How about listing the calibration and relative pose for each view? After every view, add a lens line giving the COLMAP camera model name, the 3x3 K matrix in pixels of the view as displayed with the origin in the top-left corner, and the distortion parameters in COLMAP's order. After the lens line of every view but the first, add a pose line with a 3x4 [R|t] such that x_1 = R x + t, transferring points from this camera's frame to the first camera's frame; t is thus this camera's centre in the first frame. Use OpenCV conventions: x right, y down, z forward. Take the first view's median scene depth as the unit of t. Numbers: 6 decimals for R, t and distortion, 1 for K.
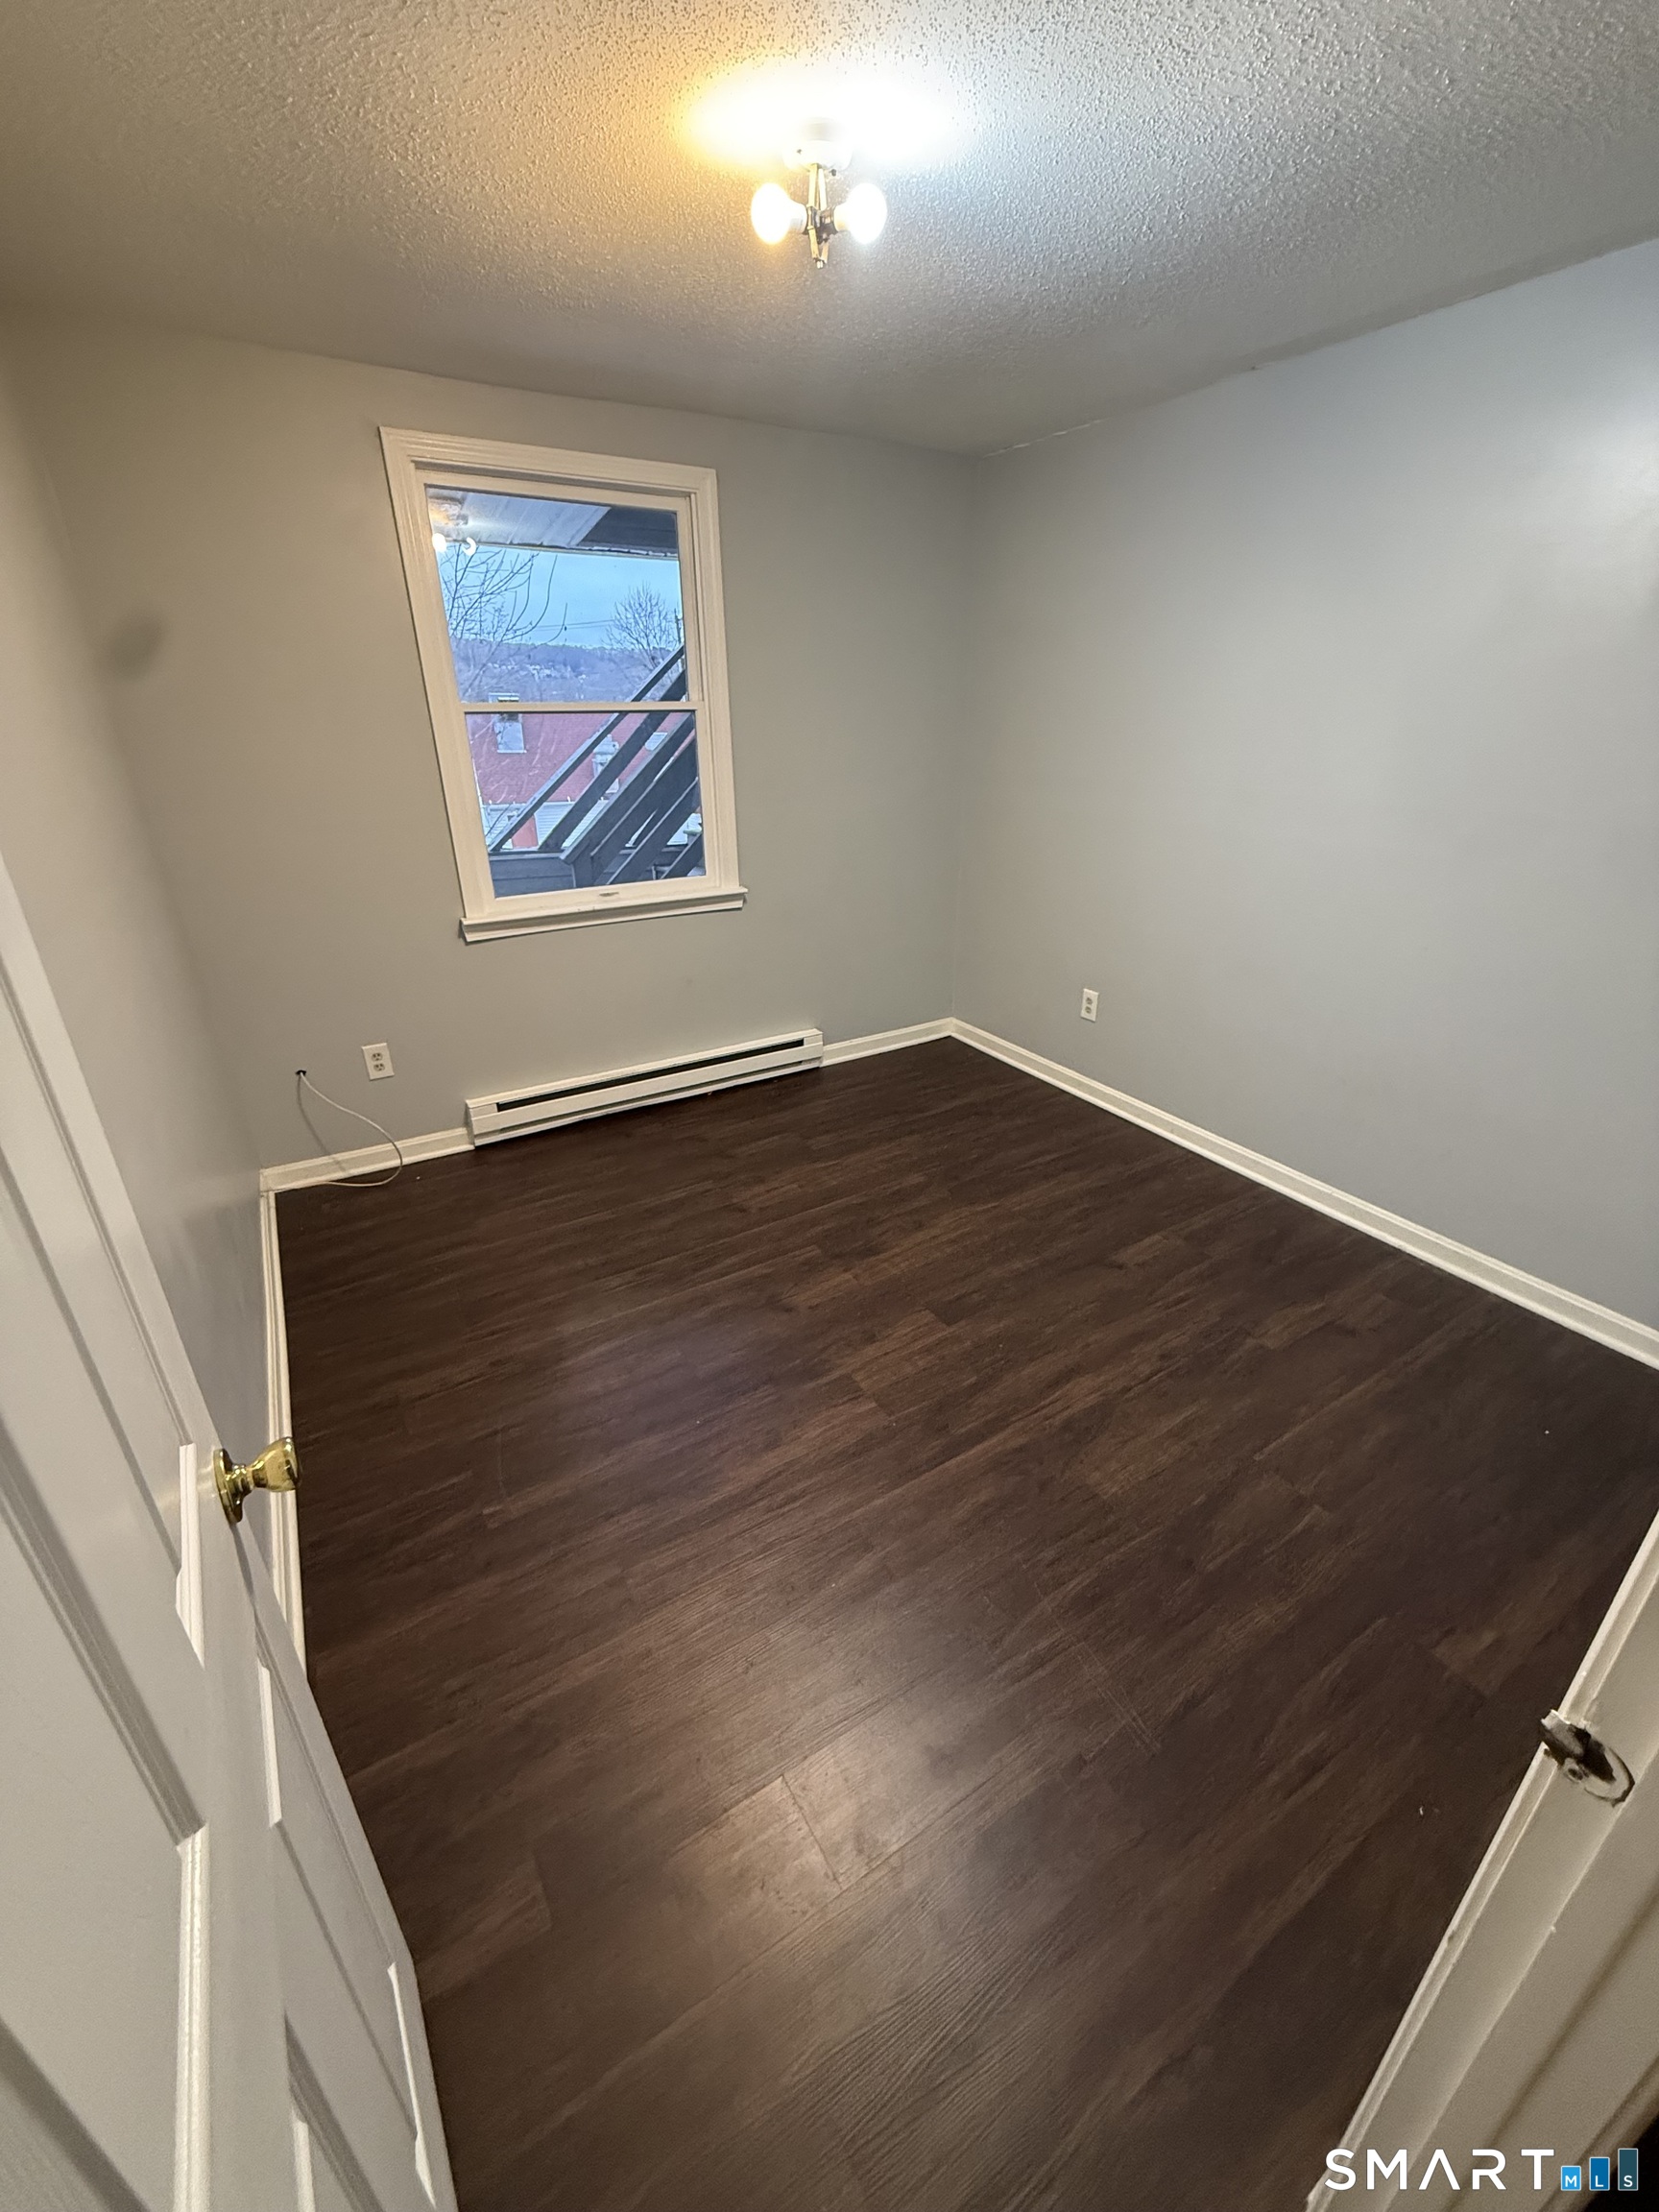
lens RADIAL K [[884.3, 0, 827.2], [0, 884.3, 1095.3], [0, 0, 1]] dist [0.020263, 0.000149]
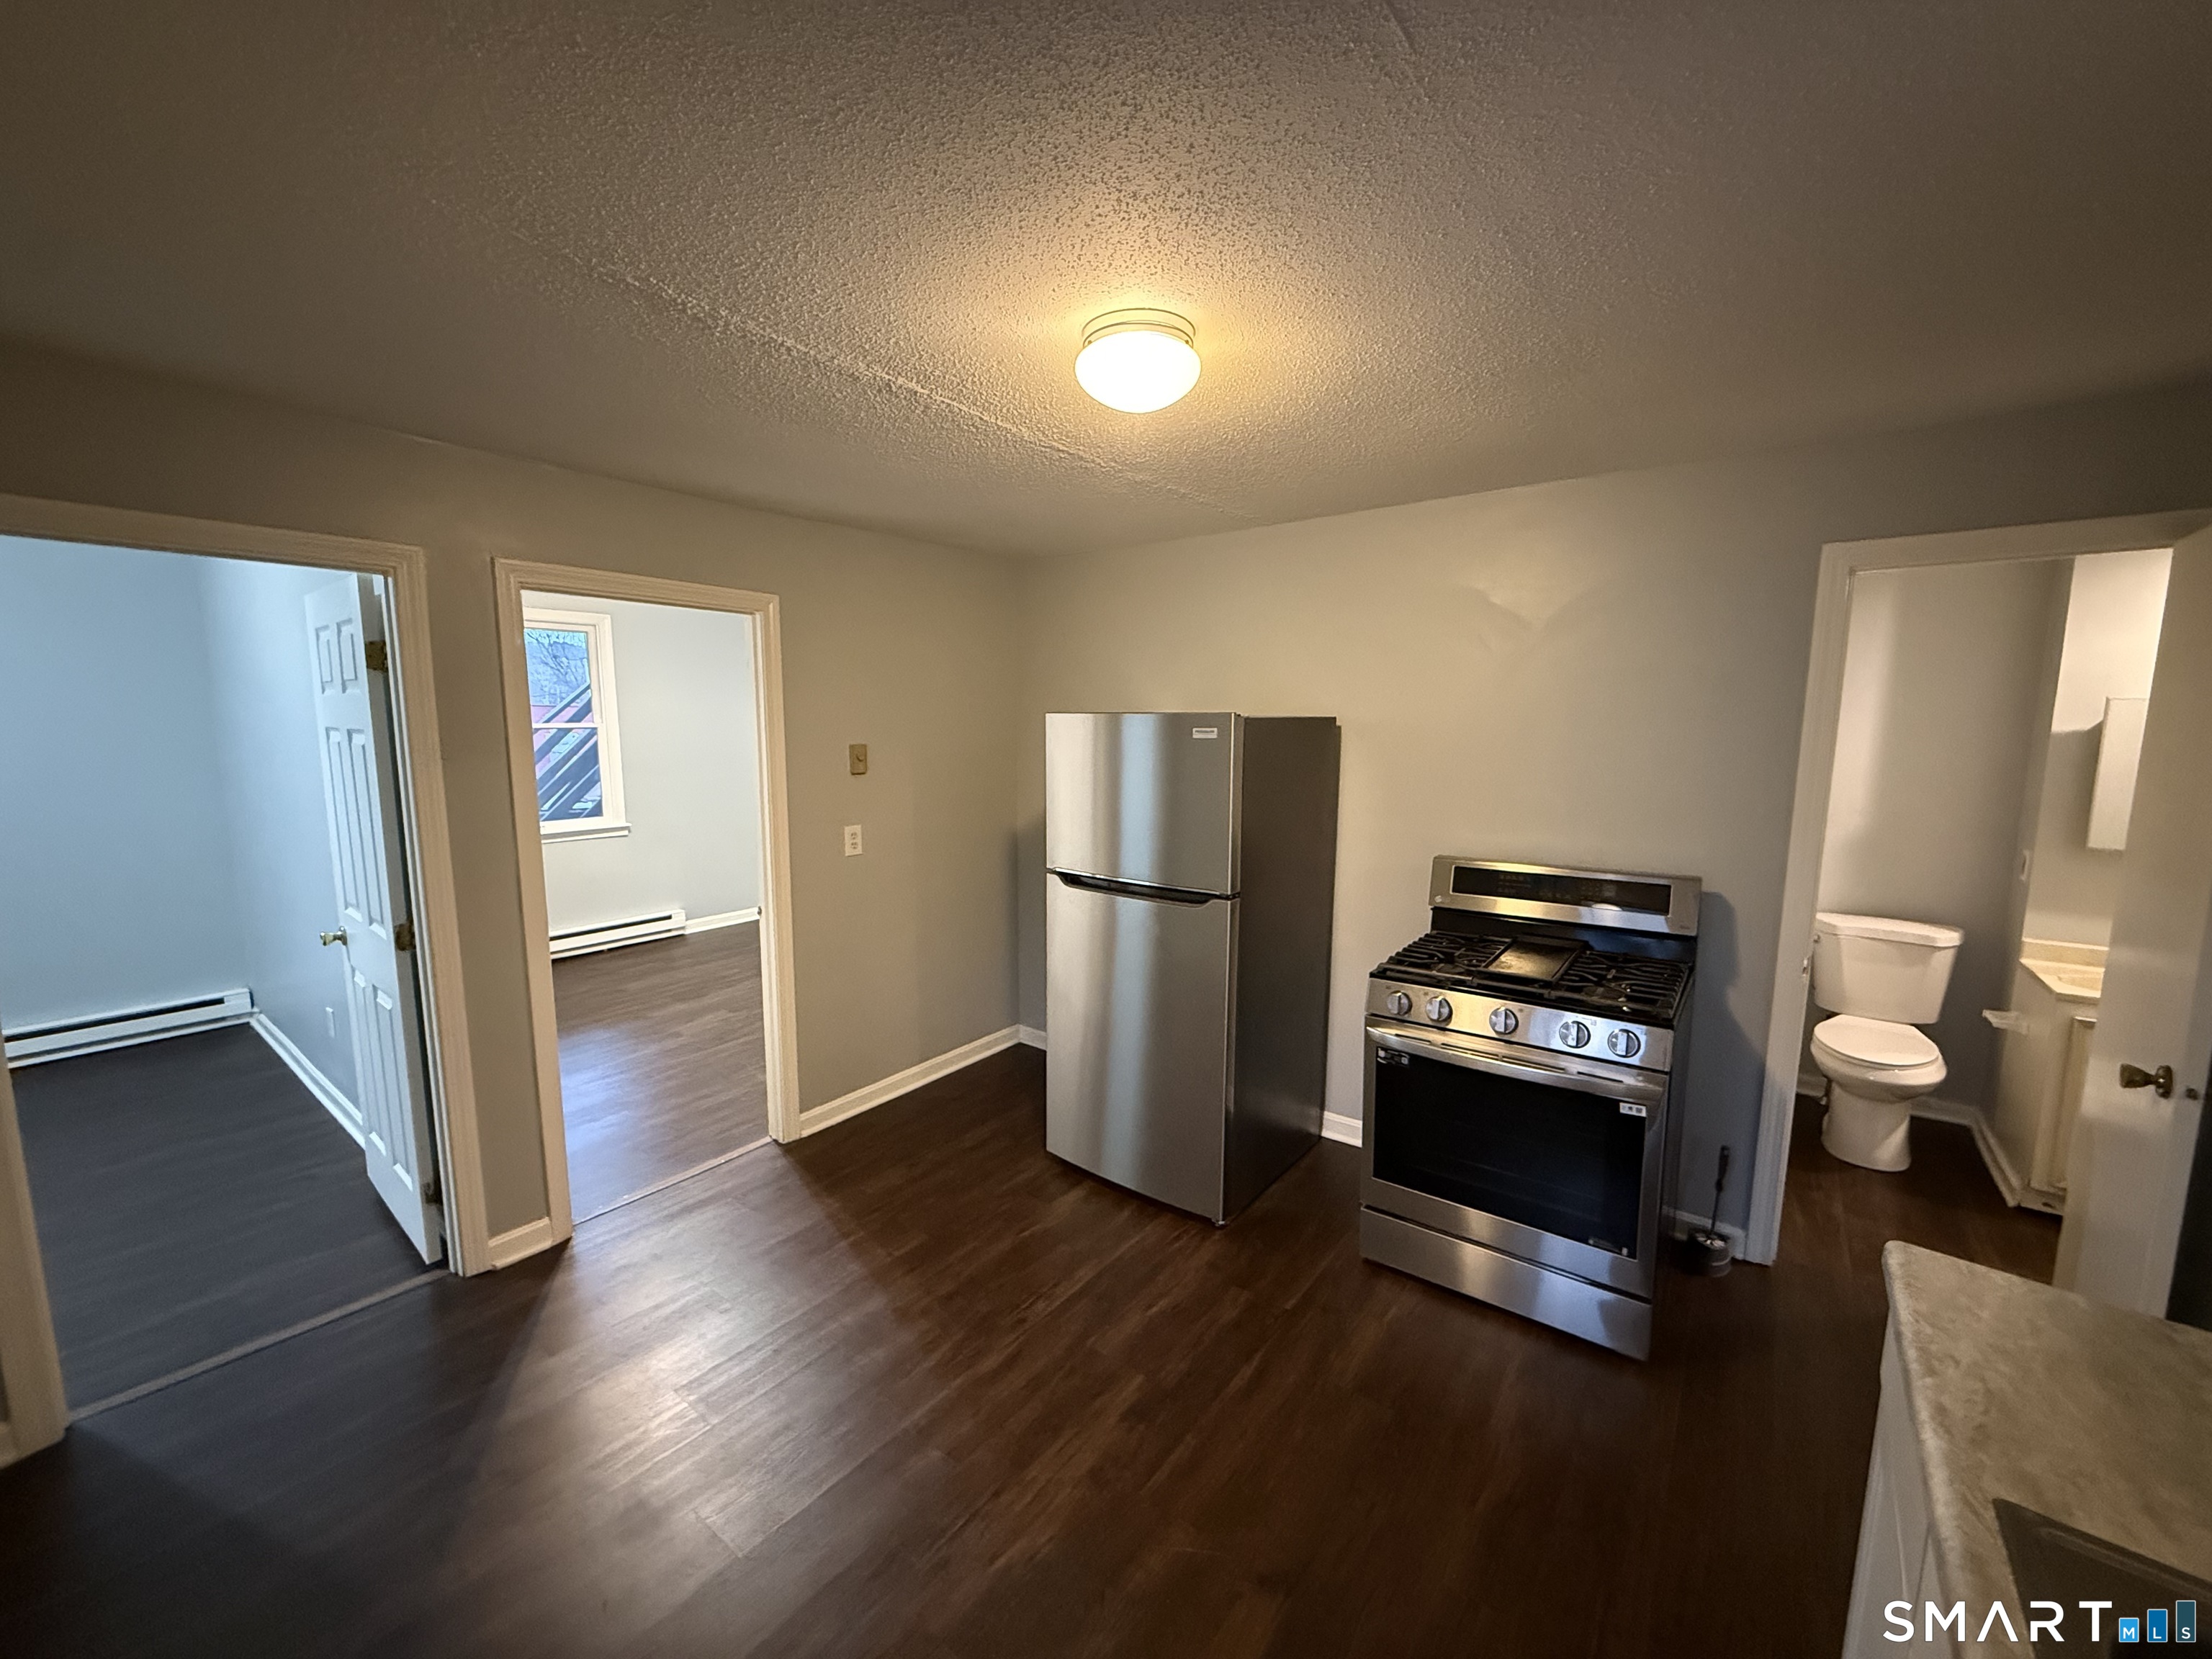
lens RADIAL K [[884.3, 0, 1097.9], [0, 884.3, 829.6], [0, 0, 1]] dist [0.020263, 0.000149]
pose [[0.931347, -0.033556, 0.362583, 0.168702], [0.139748, 0.952433, -0.270818, 0.491742], [-0.336248, 0.302896, 0.891735, -1.105161]]
